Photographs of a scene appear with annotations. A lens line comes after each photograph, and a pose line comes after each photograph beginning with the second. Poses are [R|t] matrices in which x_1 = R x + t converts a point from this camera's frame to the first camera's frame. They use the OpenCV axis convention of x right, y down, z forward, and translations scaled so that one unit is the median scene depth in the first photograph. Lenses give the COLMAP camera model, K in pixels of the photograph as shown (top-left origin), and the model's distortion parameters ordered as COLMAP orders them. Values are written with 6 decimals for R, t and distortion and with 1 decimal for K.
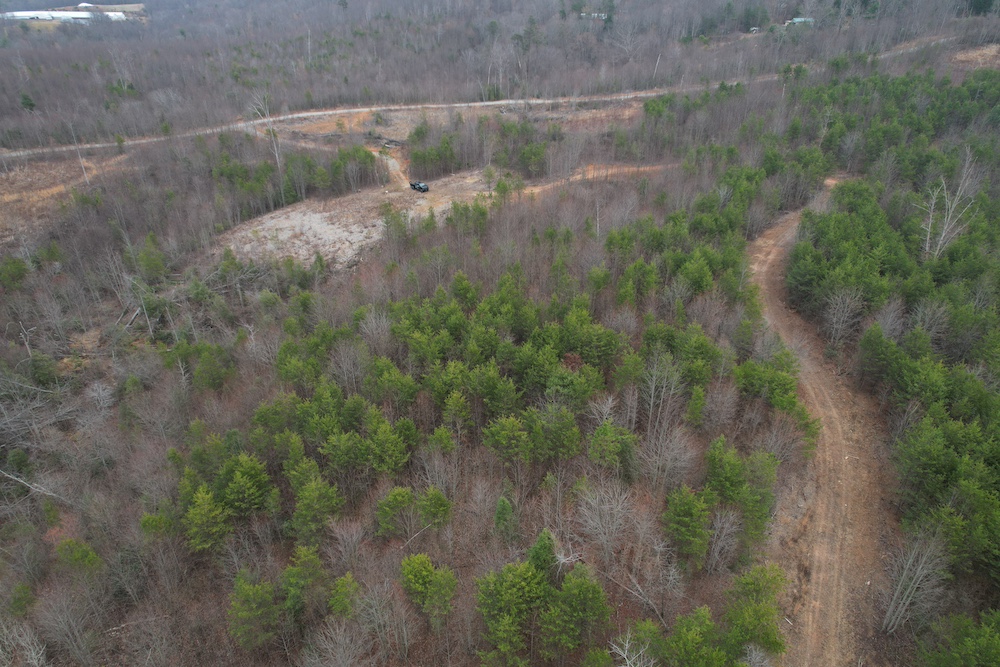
lens RADIAL K [[637.2, 0, 504.9], [0, 637.2, 333.2], [0, 0, 1]] dist [-0.071709, 0.069574]
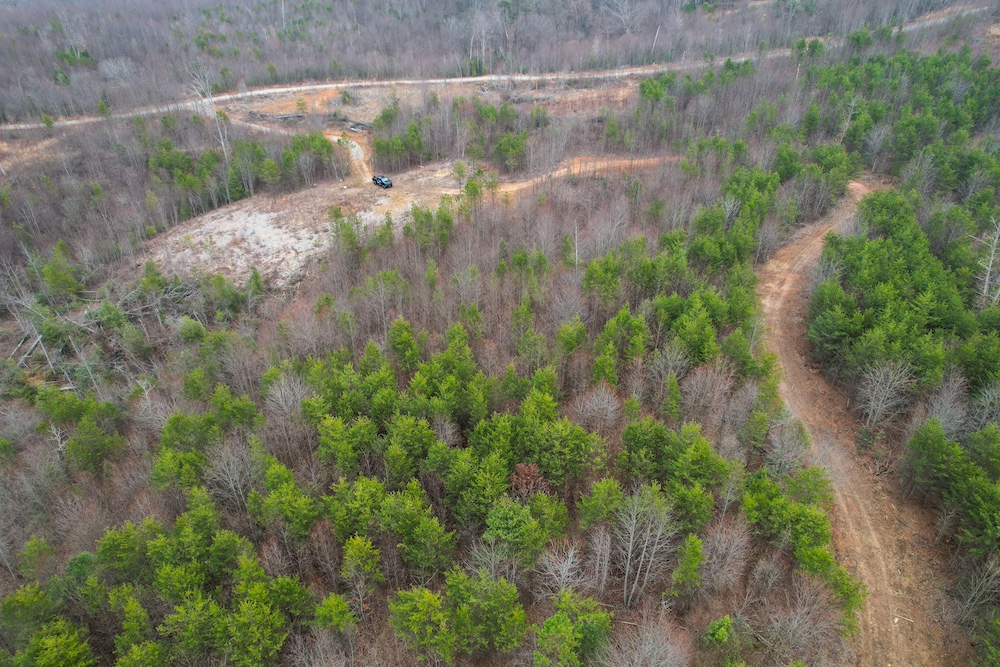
lens RADIAL K [[637.2, 0, 504.9], [0, 637.2, 333.2], [0, 0, 1]] dist [-0.071709, 0.069574]
pose [[0.999975, 0.005121, 0.004809, 0.033905], [-0.005355, 0.998727, 0.050155, -0.069931], [-0.004546, -0.050180, 0.998730, 0.118285]]
